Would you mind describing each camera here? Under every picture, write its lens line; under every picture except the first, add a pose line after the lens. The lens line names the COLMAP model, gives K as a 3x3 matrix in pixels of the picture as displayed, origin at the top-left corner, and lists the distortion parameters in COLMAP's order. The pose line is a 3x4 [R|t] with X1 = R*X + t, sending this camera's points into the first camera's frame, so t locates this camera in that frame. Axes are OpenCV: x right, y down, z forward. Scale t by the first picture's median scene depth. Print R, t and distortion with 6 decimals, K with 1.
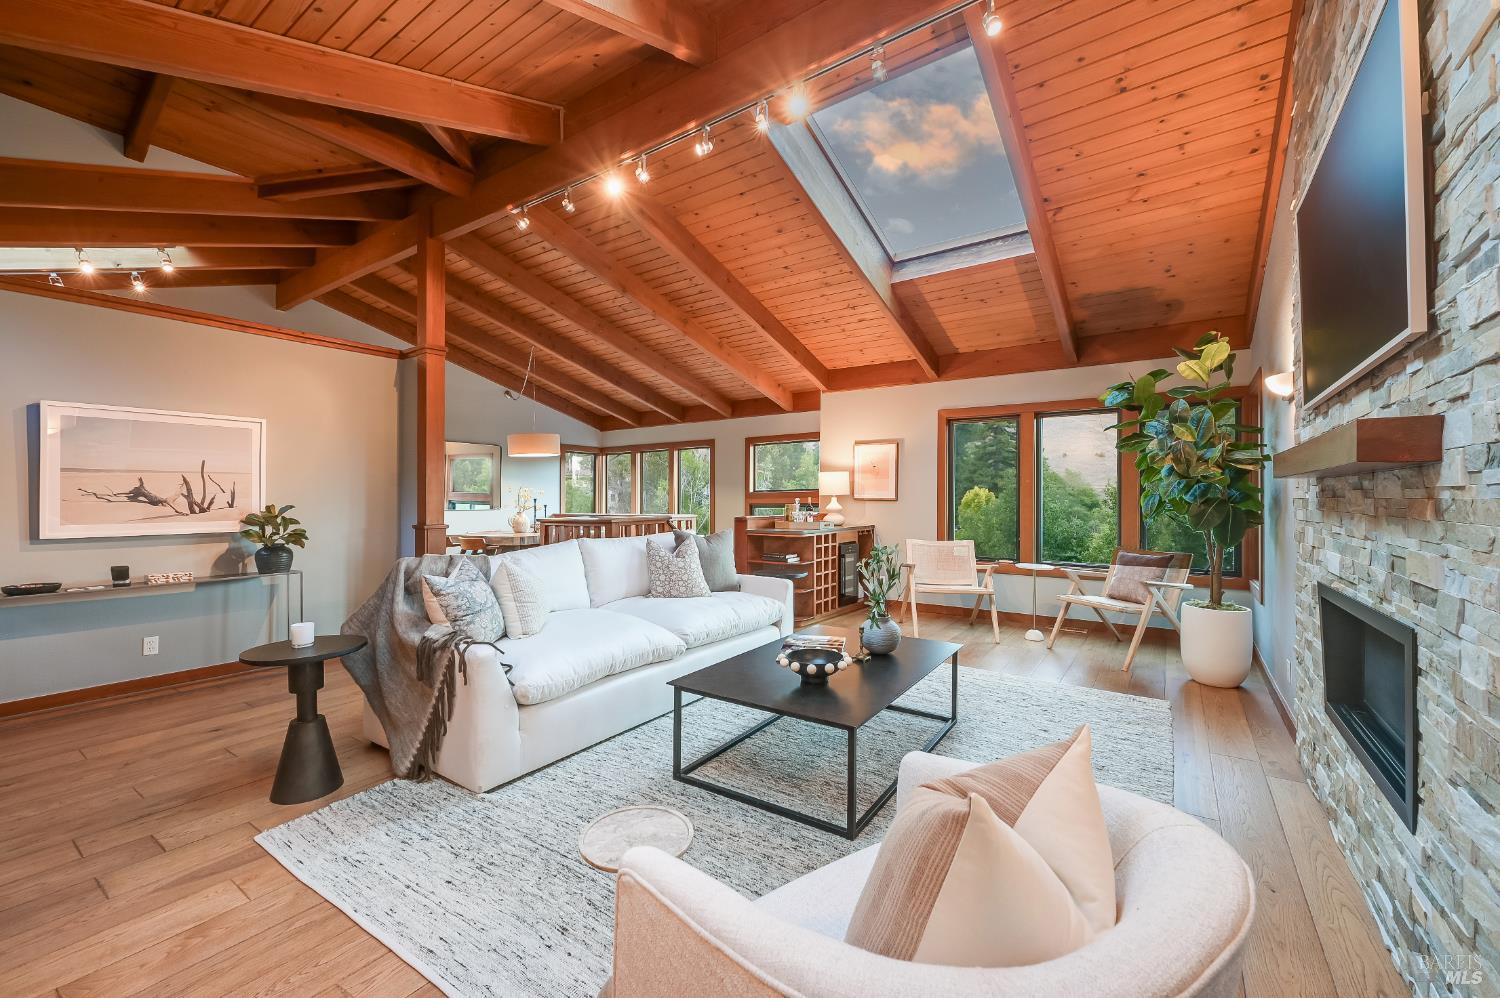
lens RADIAL K [[594.5, 0, 750.0], [0, 594.5, 499.0], [0, 0, 1]] dist [-0.000689, -0.000202]
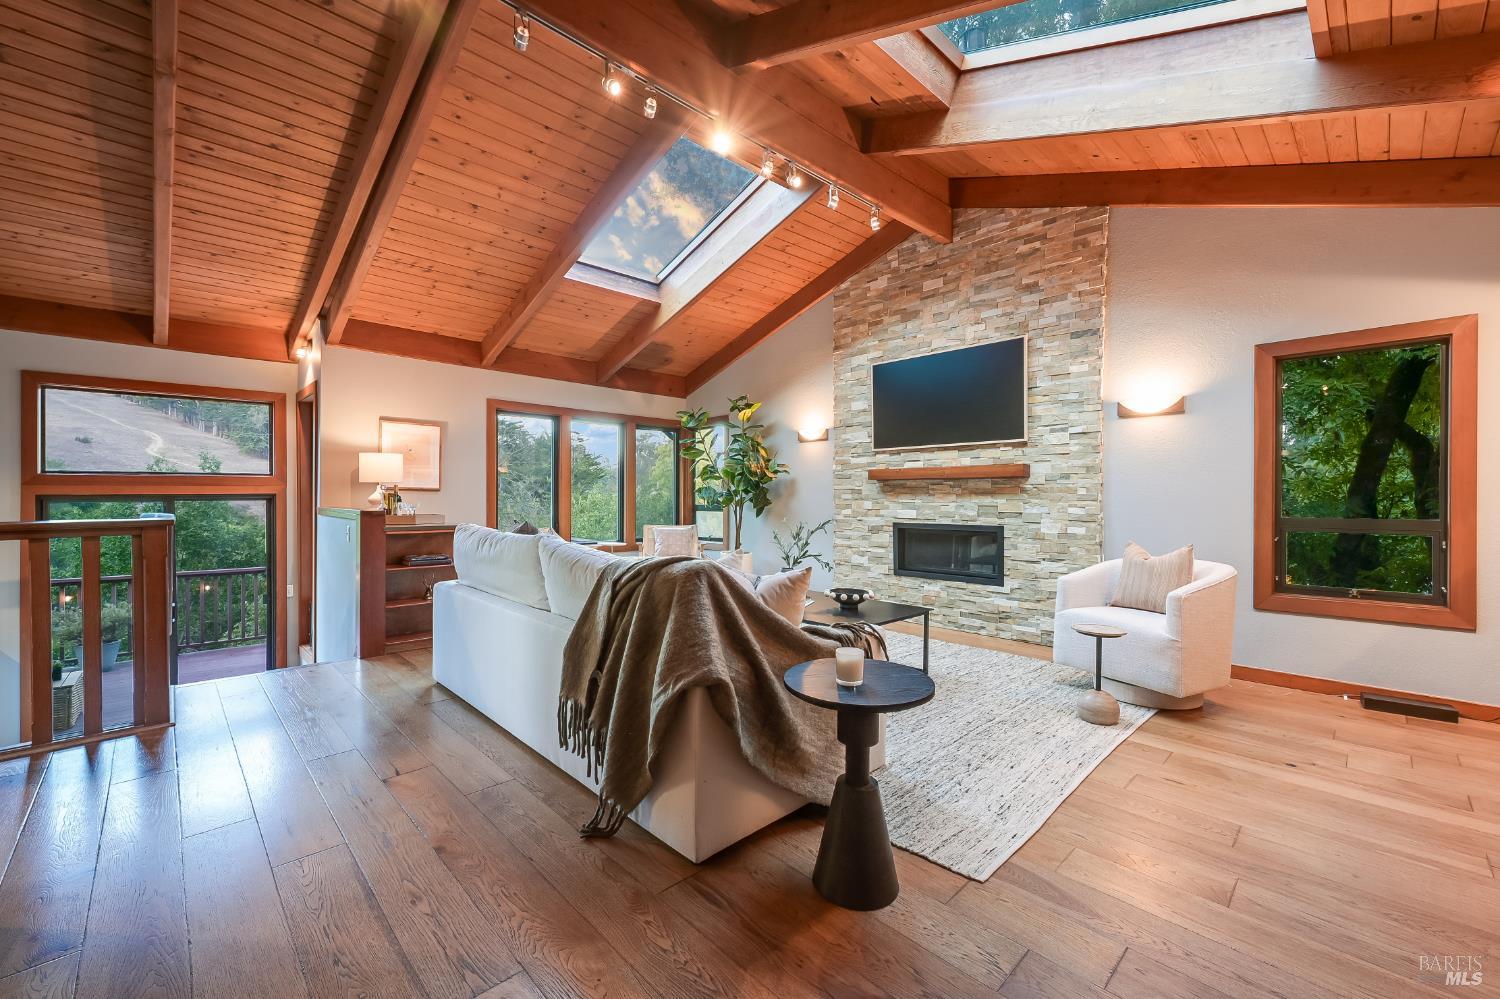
lens RADIAL K [[594.5, 0, 750.0], [0, 594.5, 499.5], [0, 0, 1]] dist [-0.000689, -0.000202]
pose [[0.218974, 0.001915, 0.975729, -1.458676], [-0.004044, 0.999991, -0.001055, 0.042812], [-0.975722, -0.003715, 0.218980, 0.973294]]
